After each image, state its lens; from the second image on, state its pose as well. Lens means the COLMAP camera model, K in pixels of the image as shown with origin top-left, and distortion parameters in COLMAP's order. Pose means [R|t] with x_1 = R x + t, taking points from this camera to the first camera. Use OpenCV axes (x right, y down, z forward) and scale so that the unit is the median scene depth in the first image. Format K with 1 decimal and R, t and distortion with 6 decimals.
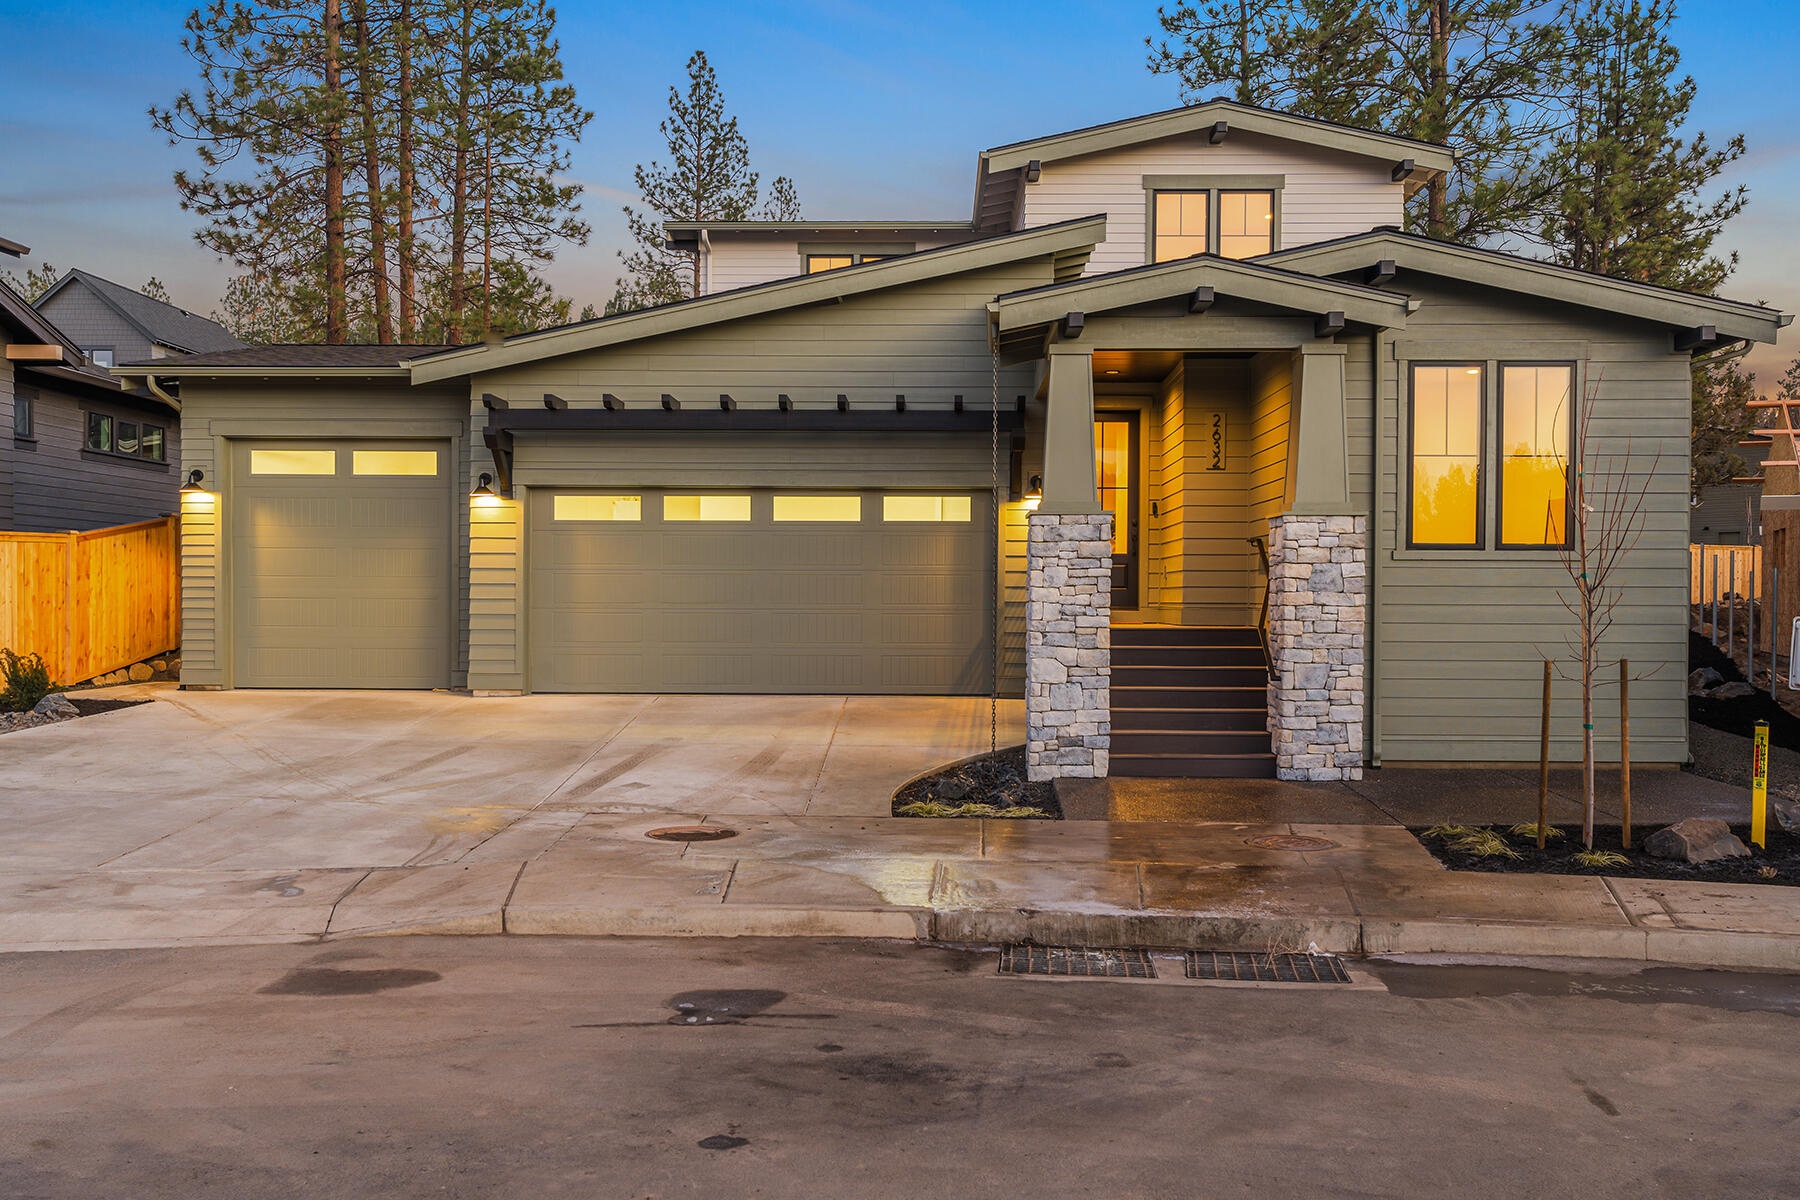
lens RADIAL K [[1679.2, 0, 900.8], [0, 1679.2, 598.5], [0, 0, 1]] dist [0.030527, 0.000000]
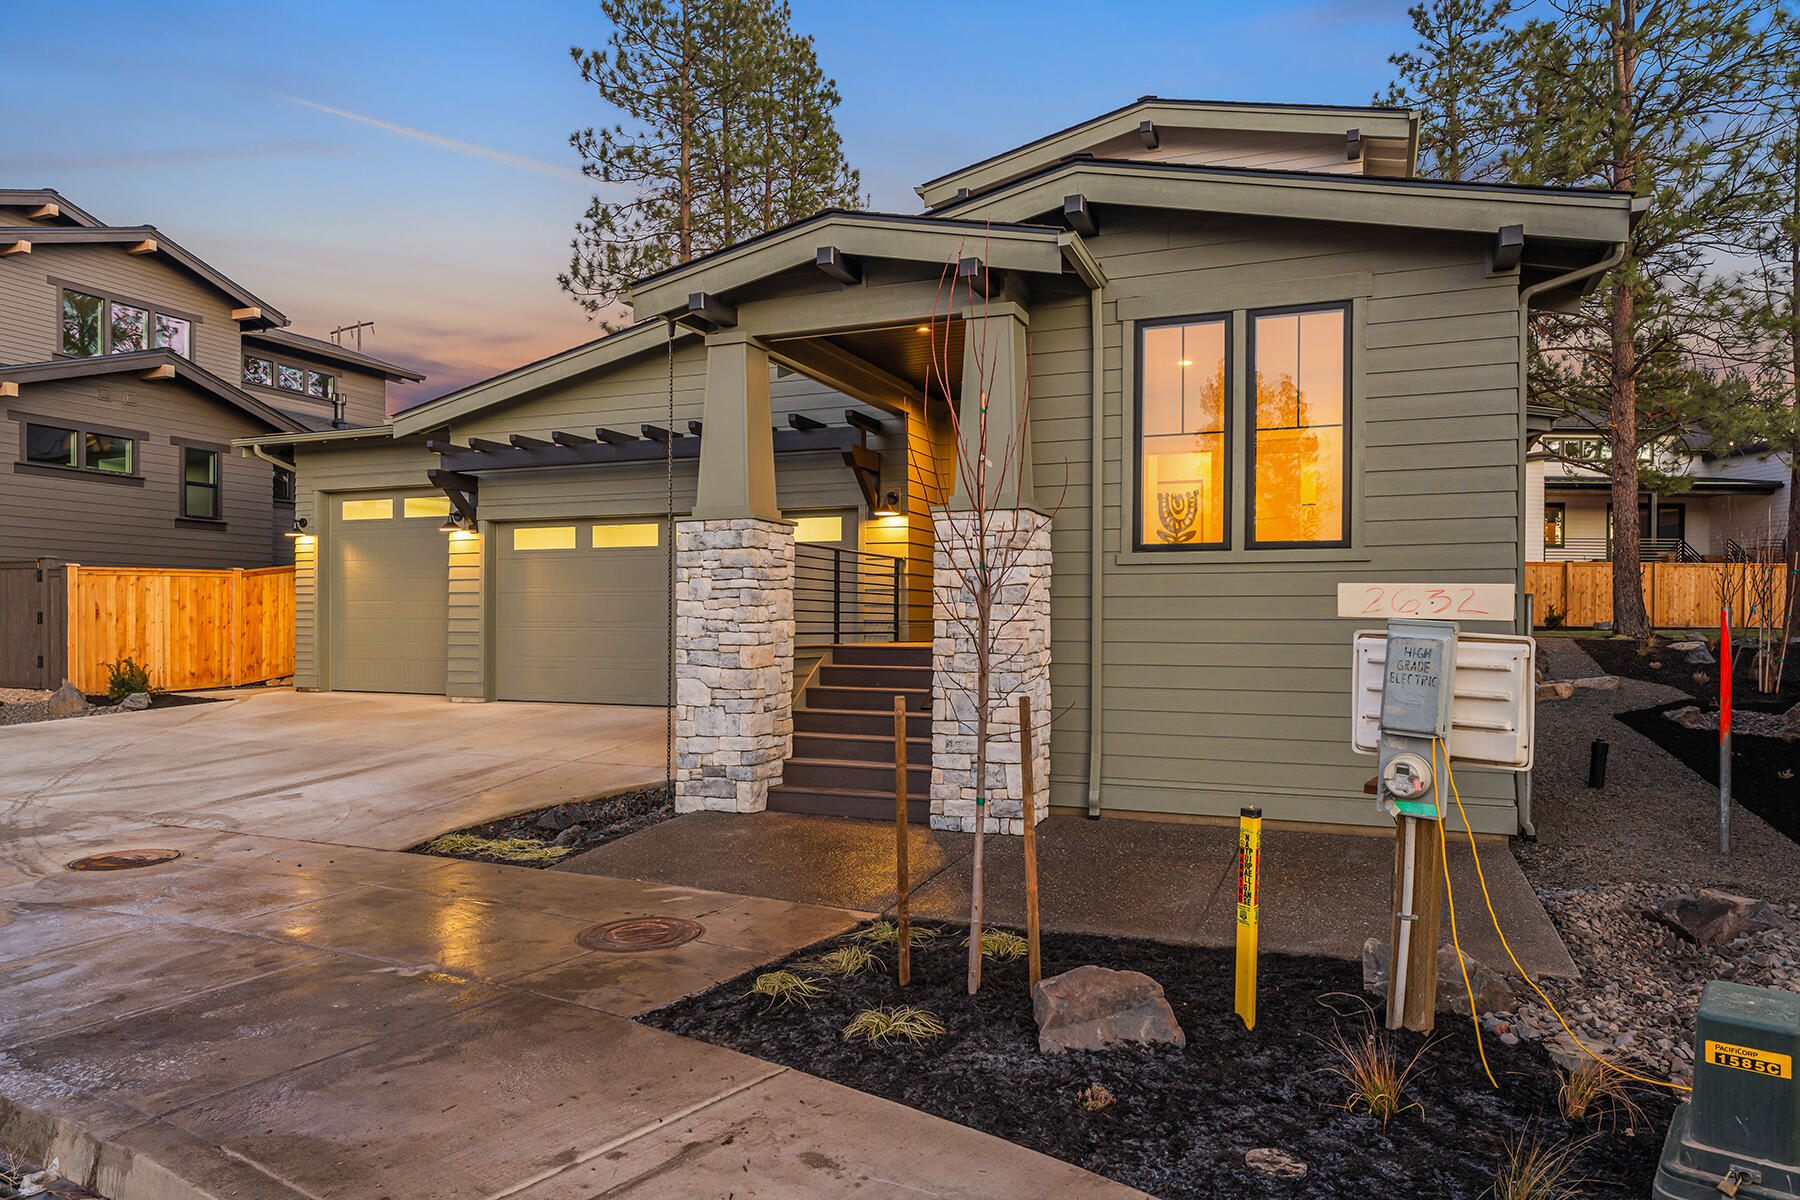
lens RADIAL K [[1178.2, 0, 899.3], [0, 1178.2, 615.7], [0, 0, 1]] dist [0.005310, 0.004301]
pose [[0.927063, -0.003516, -0.374890, 0.409169], [-0.000064, 0.999955, -0.009536, 0.007210], [0.374907, 0.008864, 0.927020, 0.427189]]
